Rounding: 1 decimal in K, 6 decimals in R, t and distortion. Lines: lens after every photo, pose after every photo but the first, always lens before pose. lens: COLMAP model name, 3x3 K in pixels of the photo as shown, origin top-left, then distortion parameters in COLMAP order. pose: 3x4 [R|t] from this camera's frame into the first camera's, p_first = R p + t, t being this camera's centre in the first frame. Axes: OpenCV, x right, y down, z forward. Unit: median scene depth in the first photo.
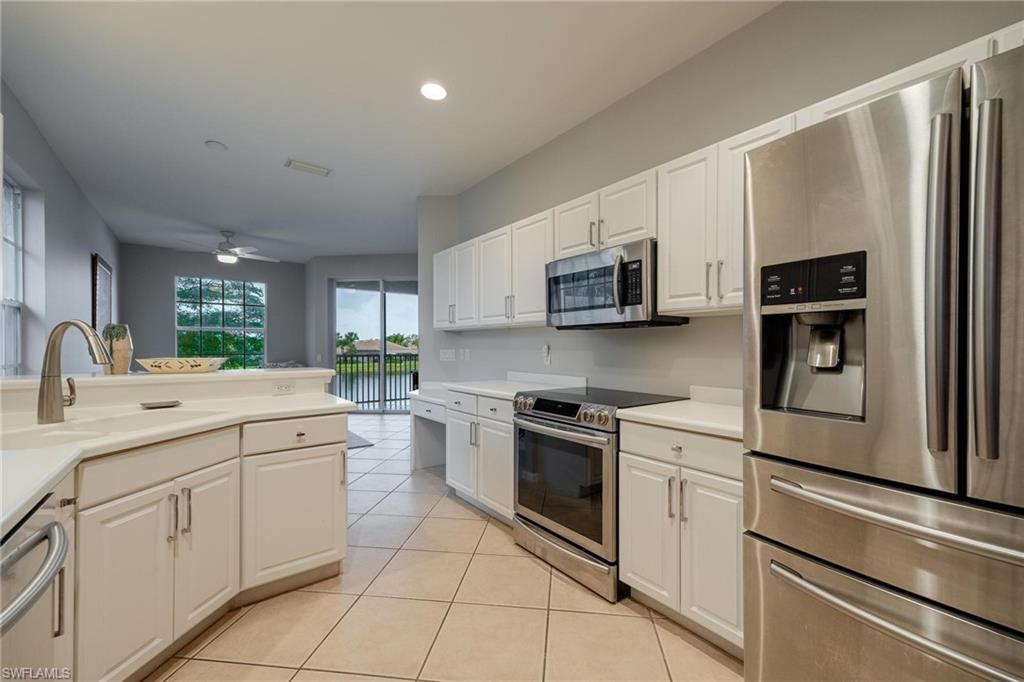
lens RADIAL K [[409.2, 0, 527.8], [0, 409.2, 343.4], [0, 0, 1]] dist [0.000508, -0.000026]
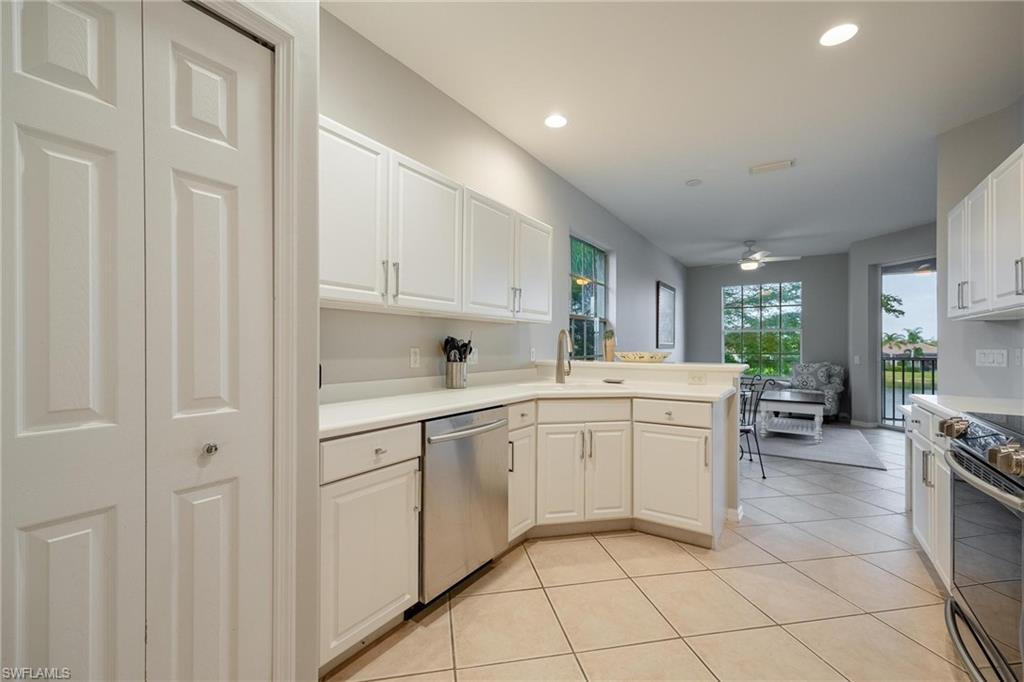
lens RADIAL K [[434.4, 0, 512.6], [0, 434.4, 343.7], [0, 0, 1]] dist [0.004846, -0.000034]
pose [[0.304786, -0.005150, -0.952407, 0.234653], [0.001302, 0.999987, -0.004991, 0.007187], [0.952420, 0.000281, 0.304788, 0.061928]]
